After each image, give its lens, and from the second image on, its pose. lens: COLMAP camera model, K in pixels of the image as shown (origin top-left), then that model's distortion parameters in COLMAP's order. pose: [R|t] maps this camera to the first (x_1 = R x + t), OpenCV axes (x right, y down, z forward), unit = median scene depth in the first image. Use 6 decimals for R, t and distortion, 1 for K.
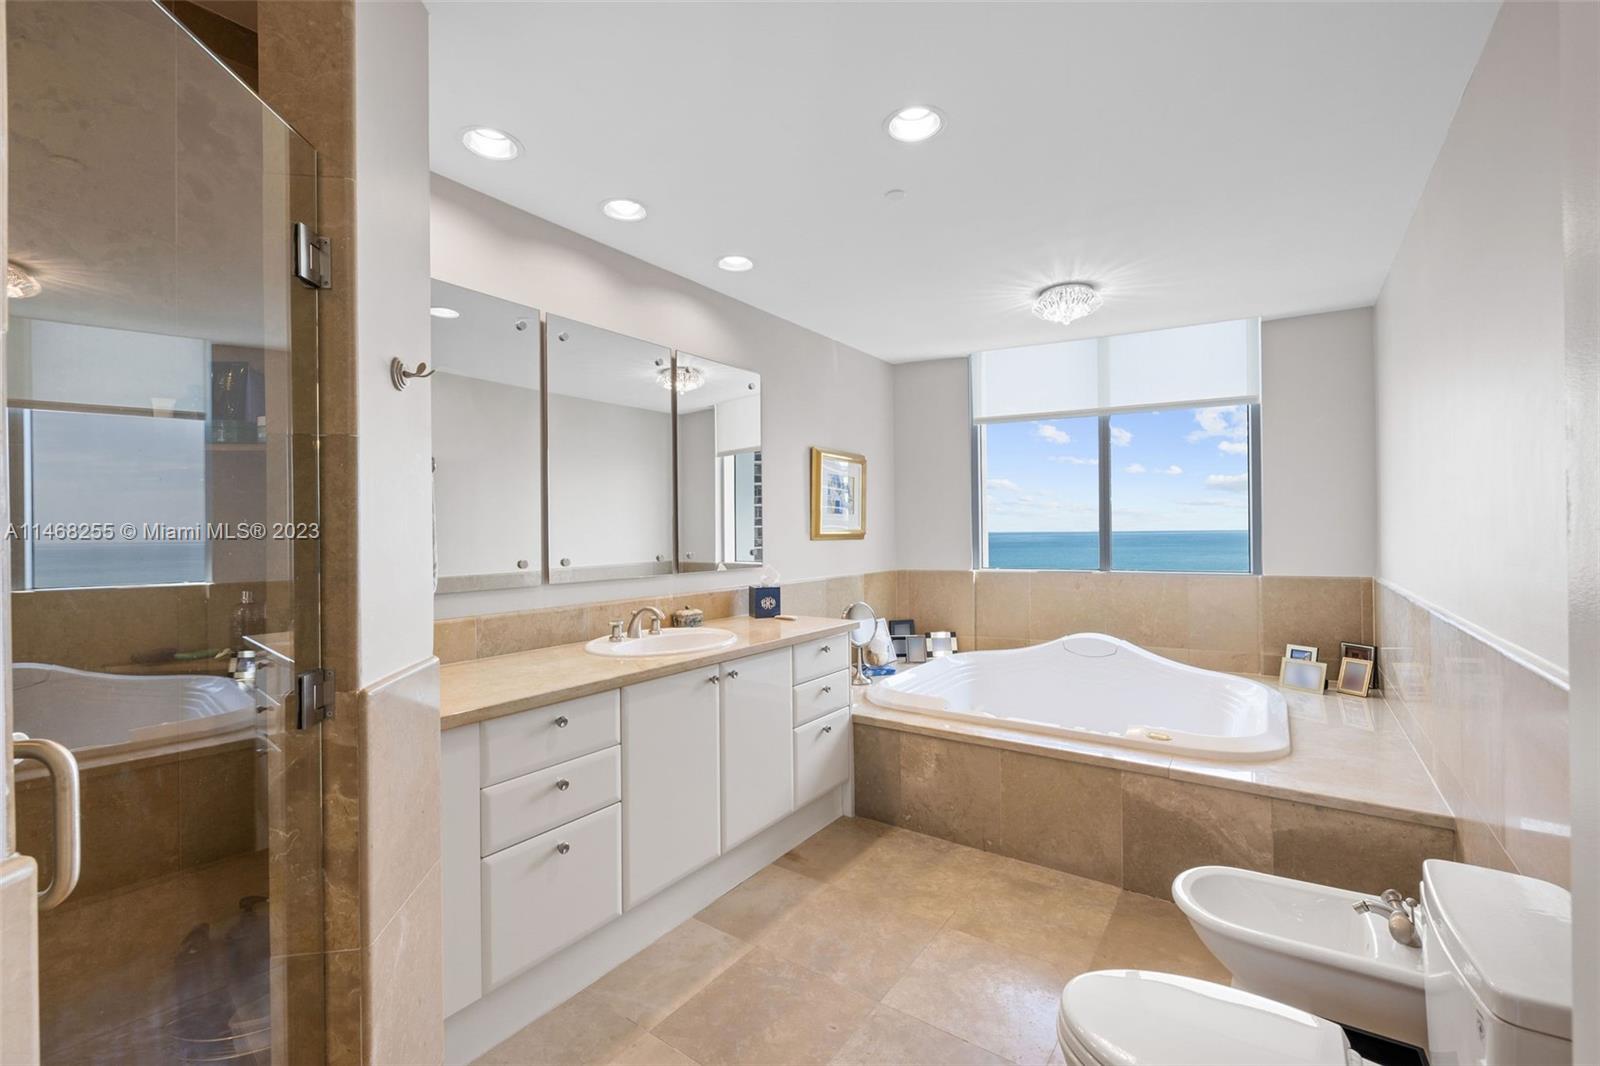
lens RADIAL K [[666.1, 0, 796.1], [0, 666.1, 532.5], [0, 0, 1]] dist [-0.002497, -0.000525]
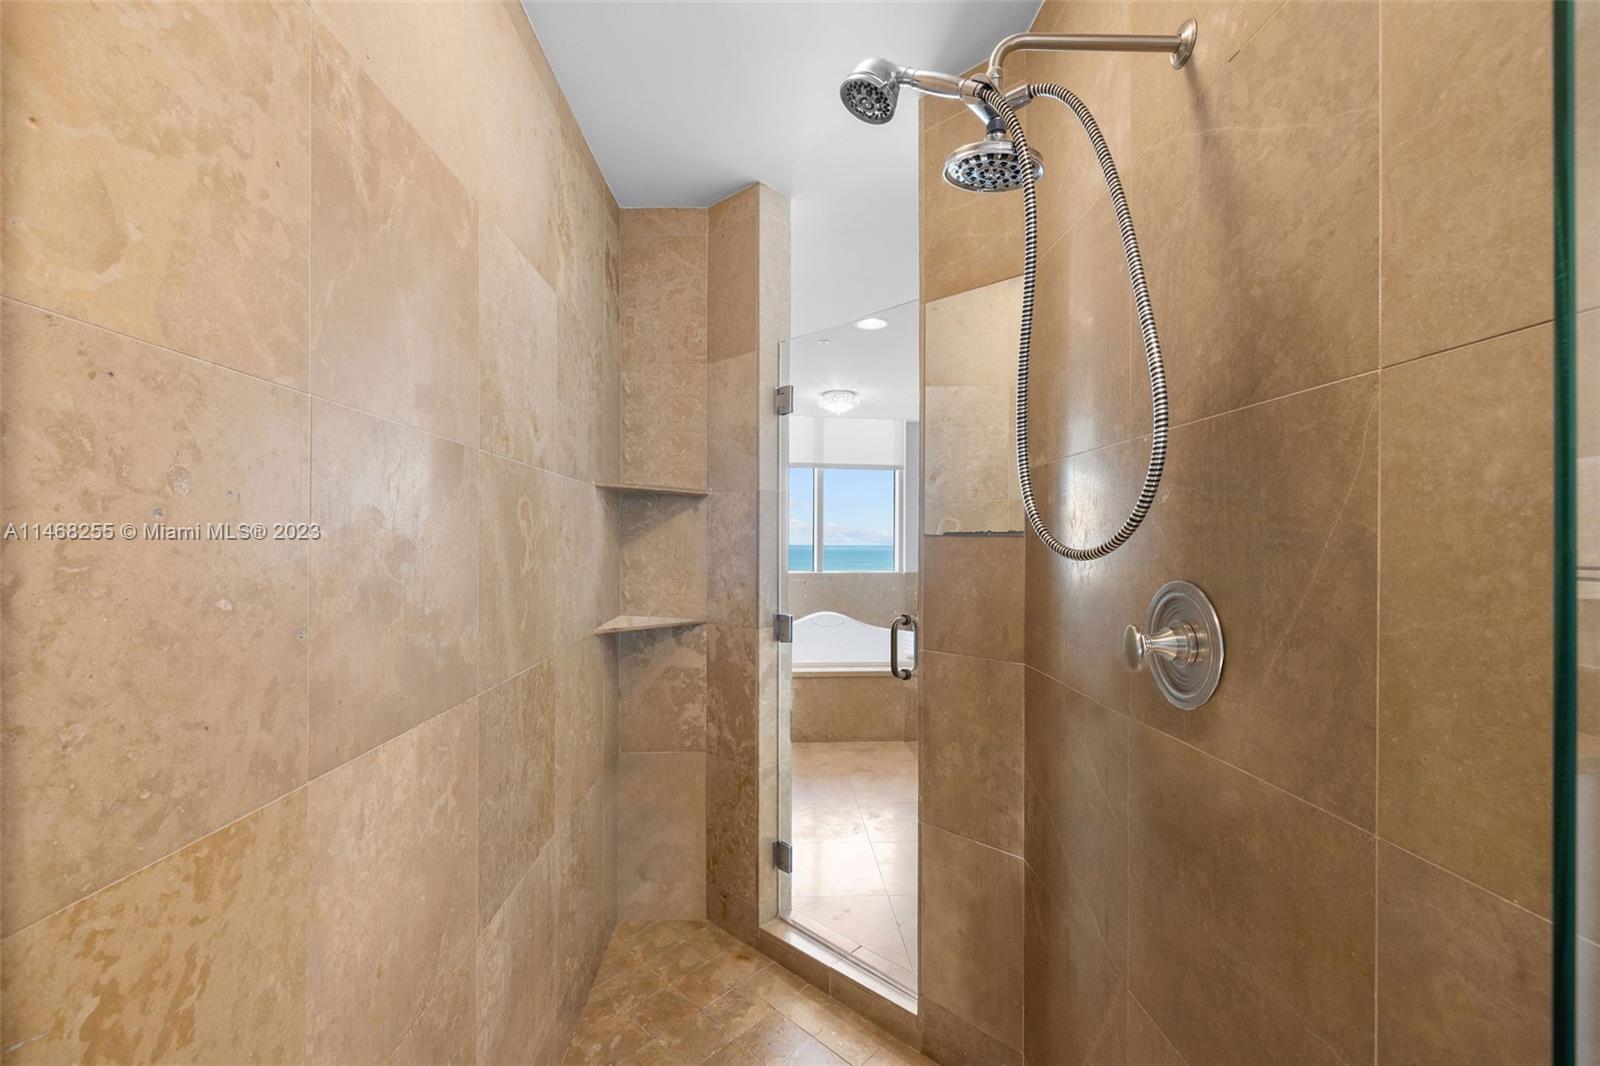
lens RADIAL K [[666.1, 0, 797.1], [0, 666.1, 535.3], [0, 0, 1]] dist [-0.002497, -0.000525]
pose [[0.791658, 0.017830, 0.610704, -0.803121], [-0.010790, 0.999826, -0.015204, 0.001731], [-0.610869, 0.005447, 0.791713, -0.248085]]
